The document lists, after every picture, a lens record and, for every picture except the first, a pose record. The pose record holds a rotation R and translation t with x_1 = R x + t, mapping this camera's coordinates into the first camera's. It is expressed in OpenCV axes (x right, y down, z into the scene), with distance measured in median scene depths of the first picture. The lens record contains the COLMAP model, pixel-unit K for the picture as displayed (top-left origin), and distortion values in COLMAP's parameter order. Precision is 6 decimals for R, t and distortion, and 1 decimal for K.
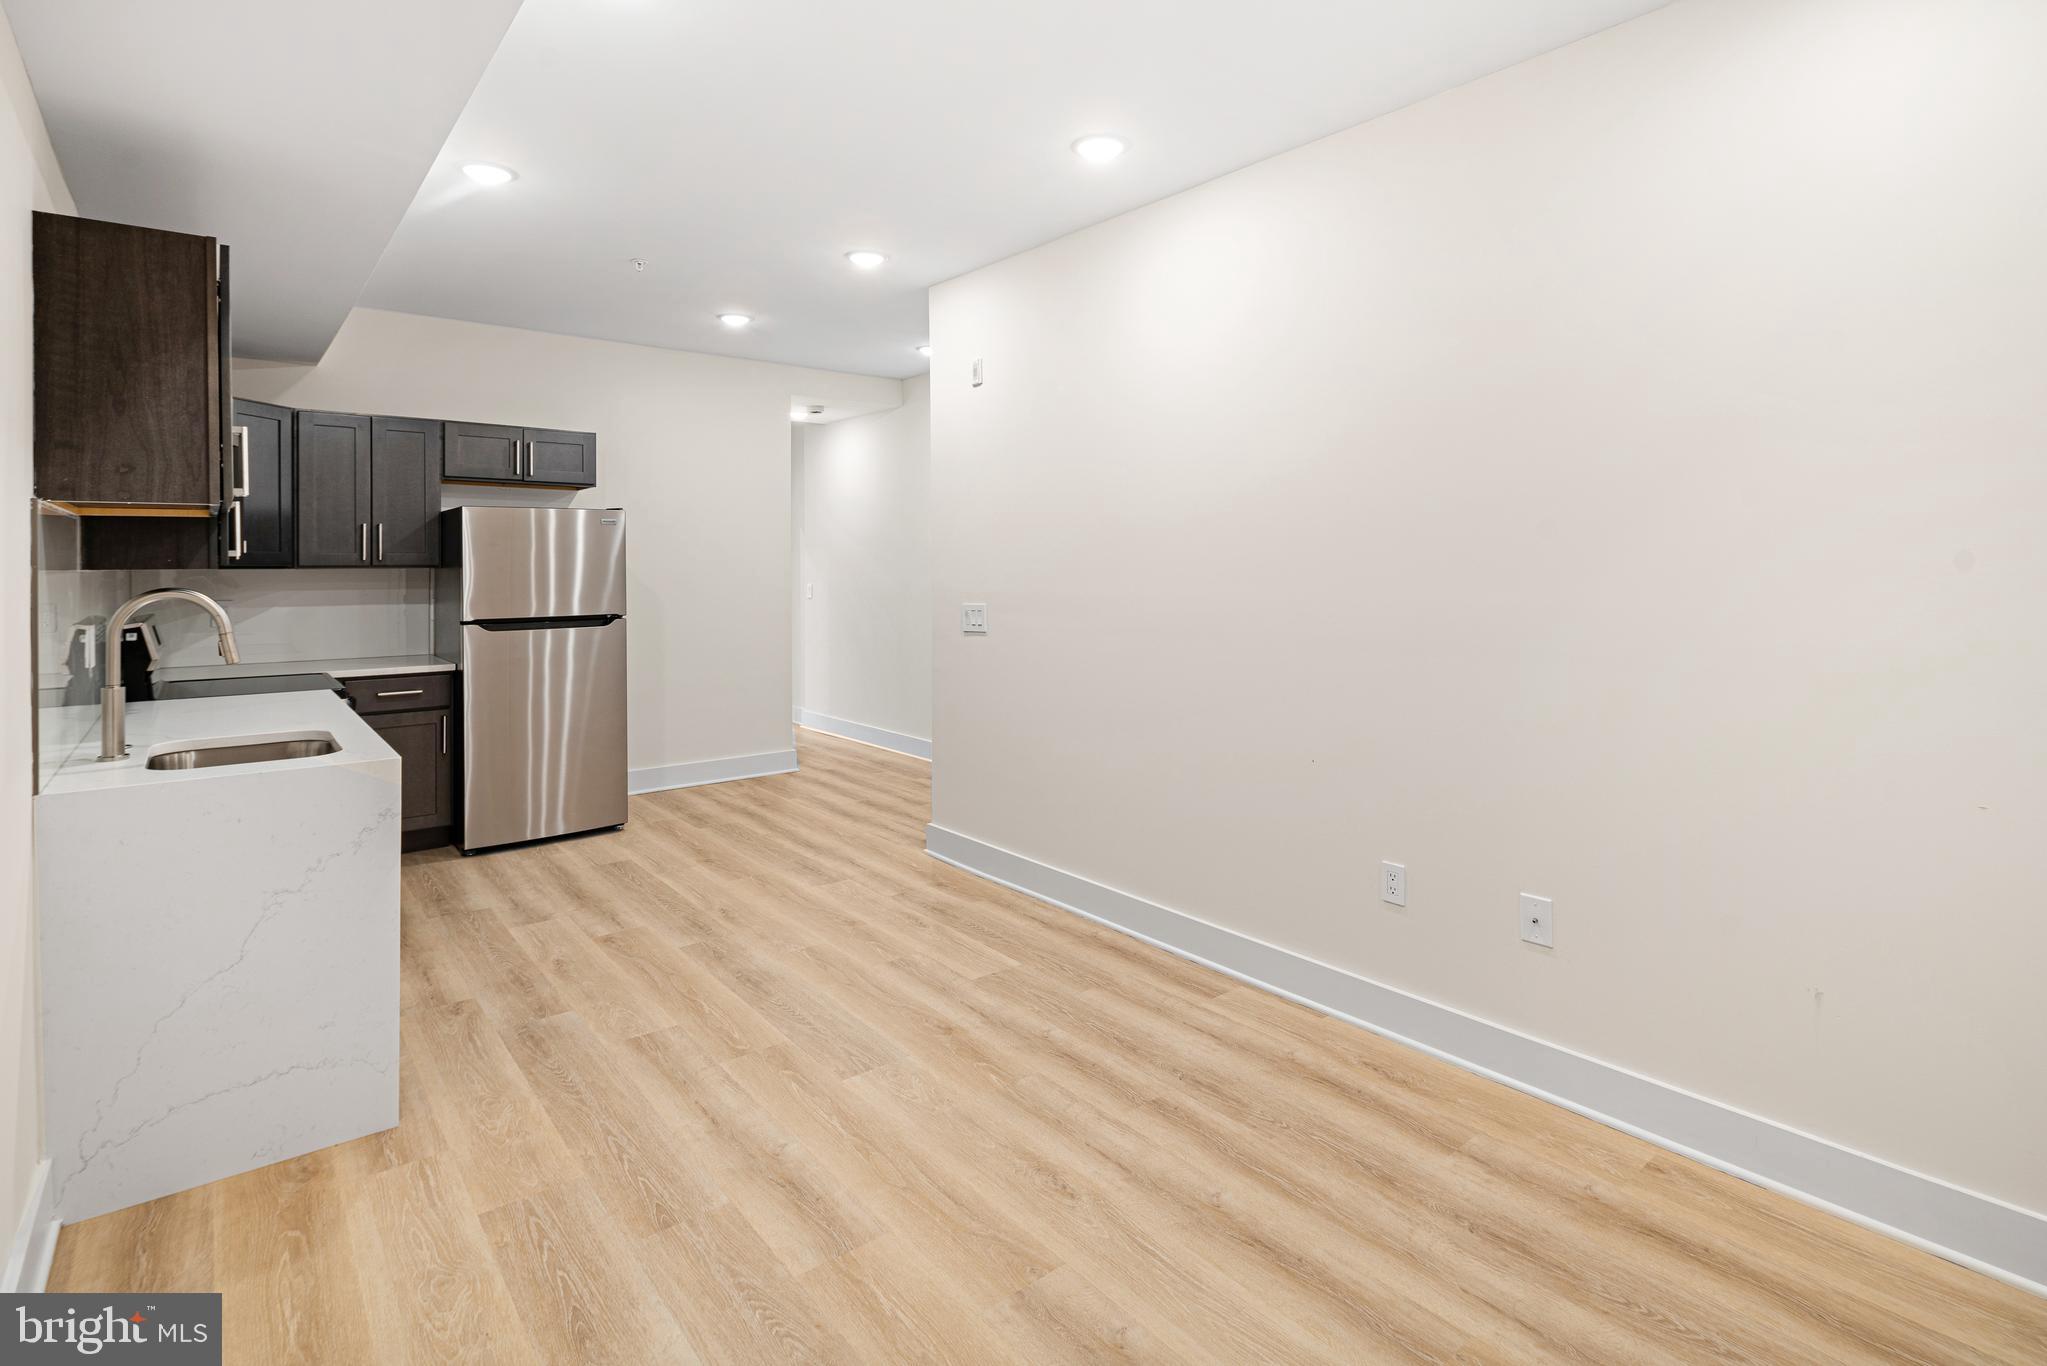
lens RADIAL K [[994.2, 0, 1019.0], [0, 994.2, 559.8], [0, 0, 1]] dist [0.008307, -0.007633]
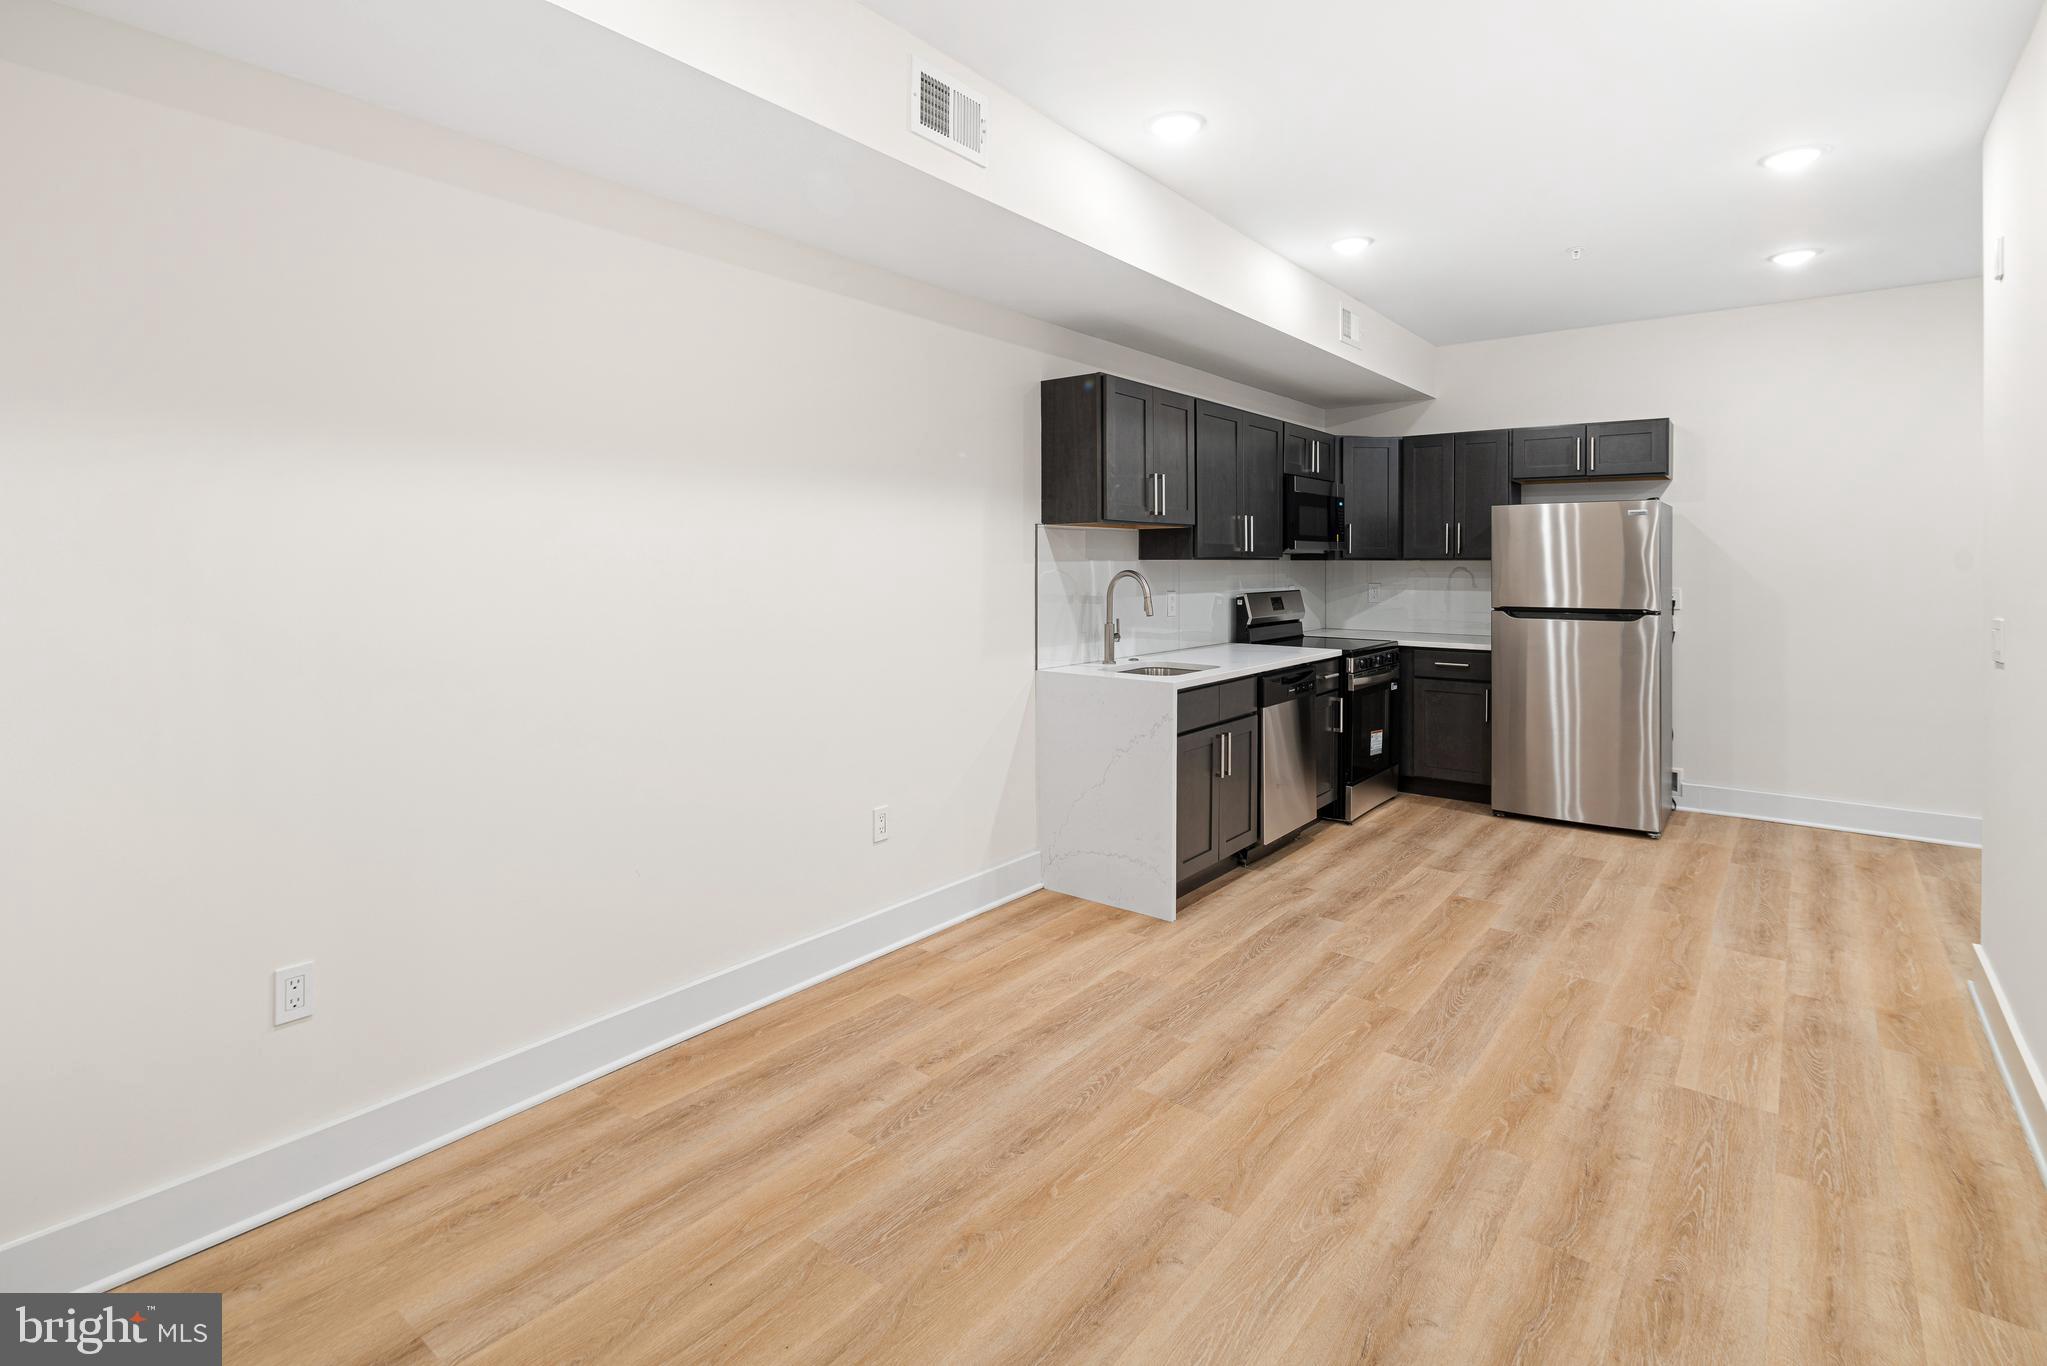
lens RADIAL K [[994.2, 0, 1019.0], [0, 994.2, 559.8], [0, 0, 1]] dist [0.008307, -0.007633]
pose [[0.218837, 0.004773, -0.975750, 0.728474], [0.002228, 0.999983, 0.005391, 0.000050], [0.975759, -0.003353, 0.218822, 0.384610]]
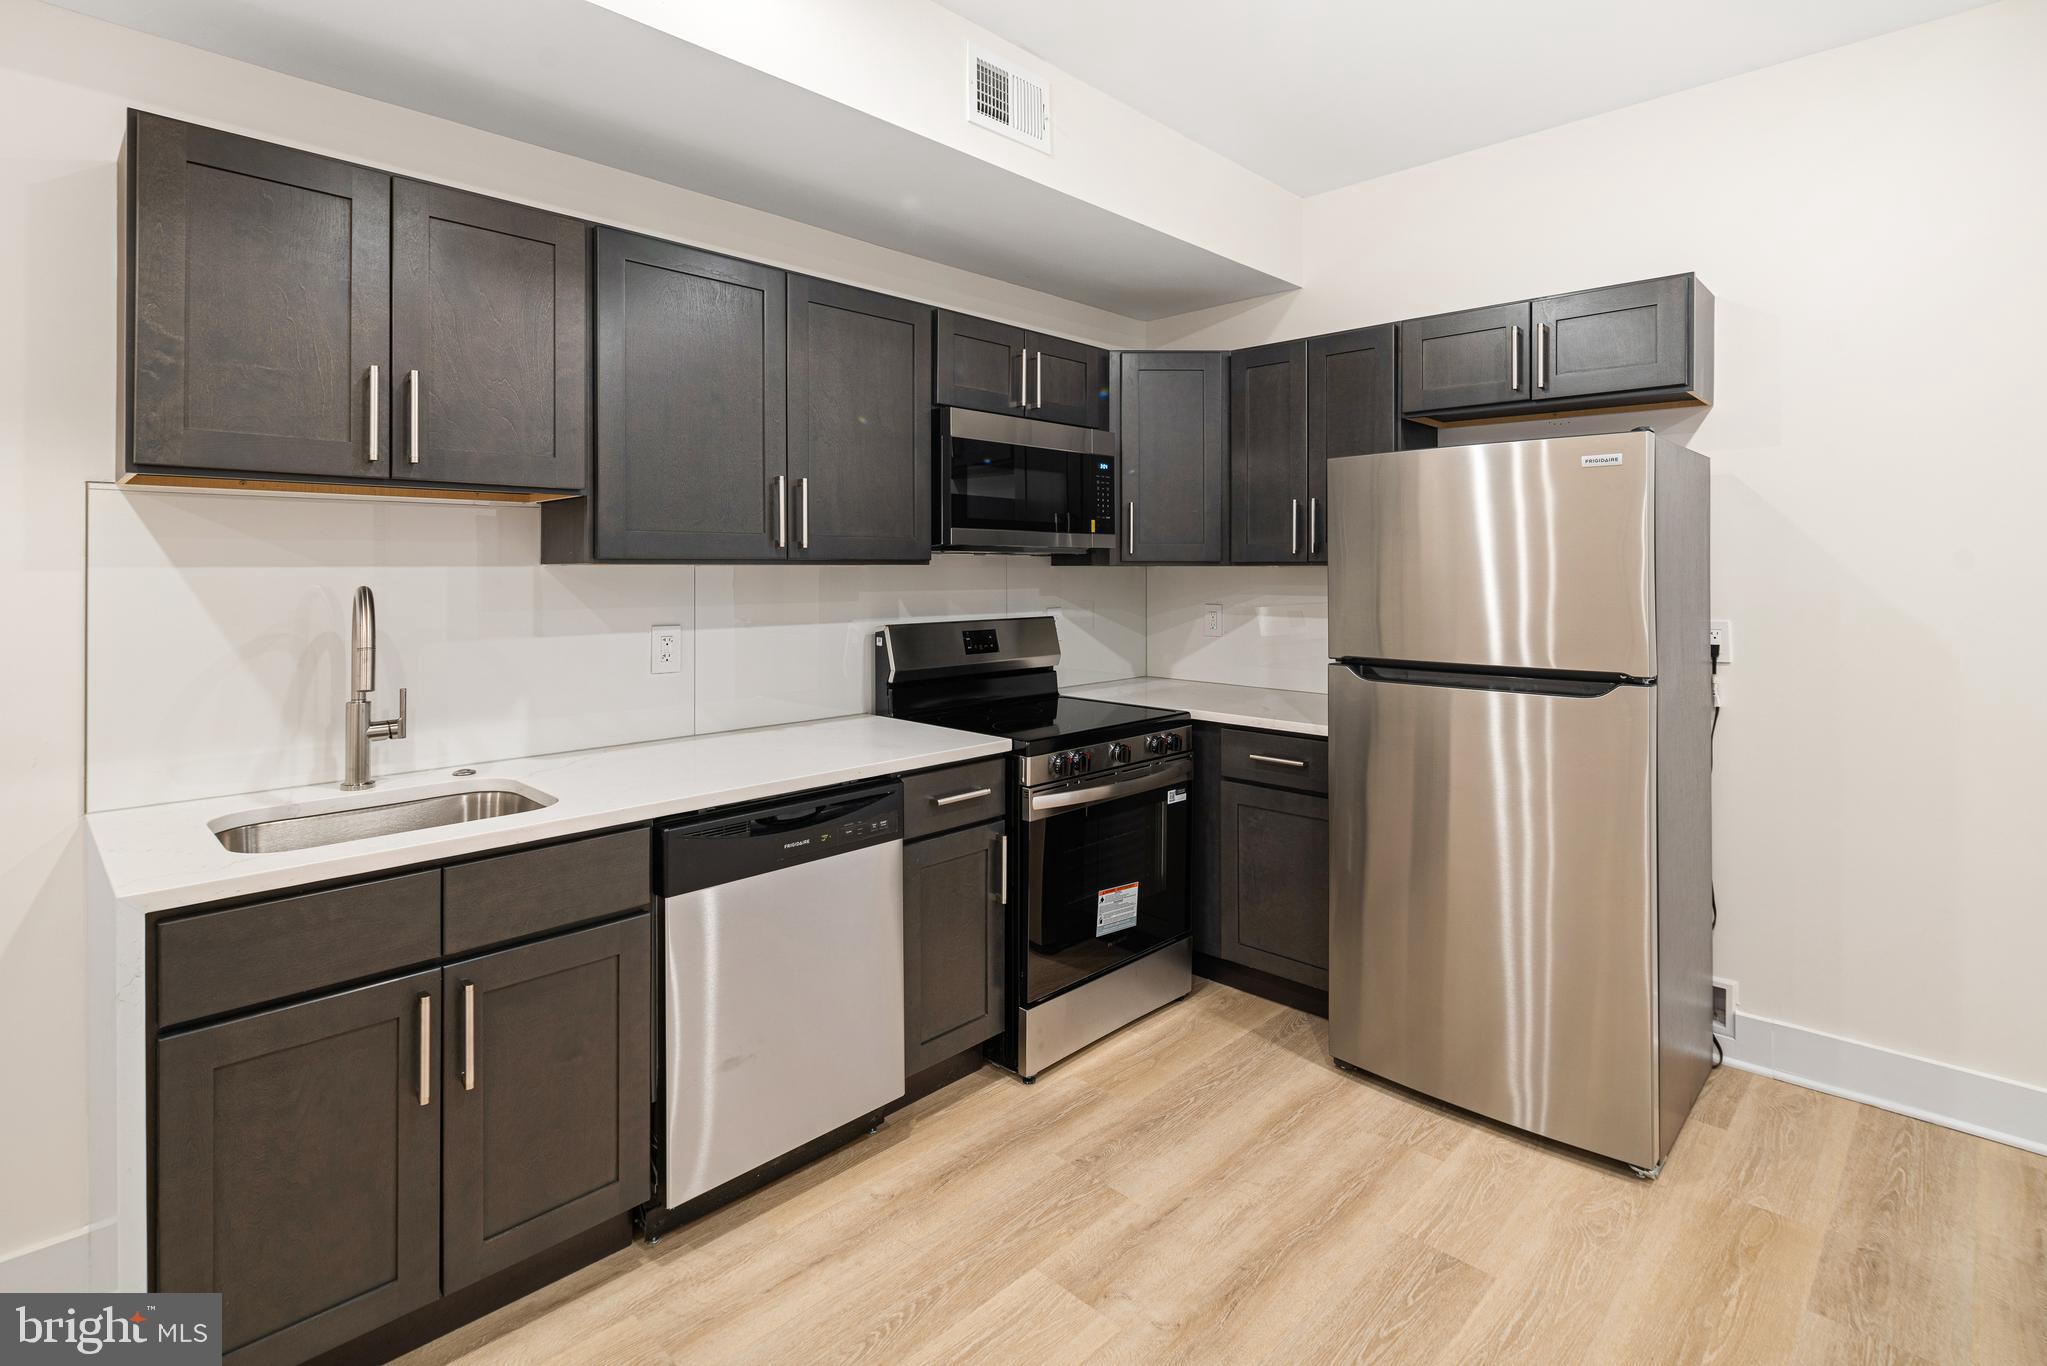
lens RADIAL K [[994.2, 0, 1019.0], [0, 994.2, 559.8], [0, 0, 1]] dist [0.008307, -0.007633]
pose [[0.112580, -0.002950, -0.993638, -0.003458], [0.002610, 0.999993, -0.002673, 0.009797], [0.993639, -0.002292, 0.112587, 1.277566]]
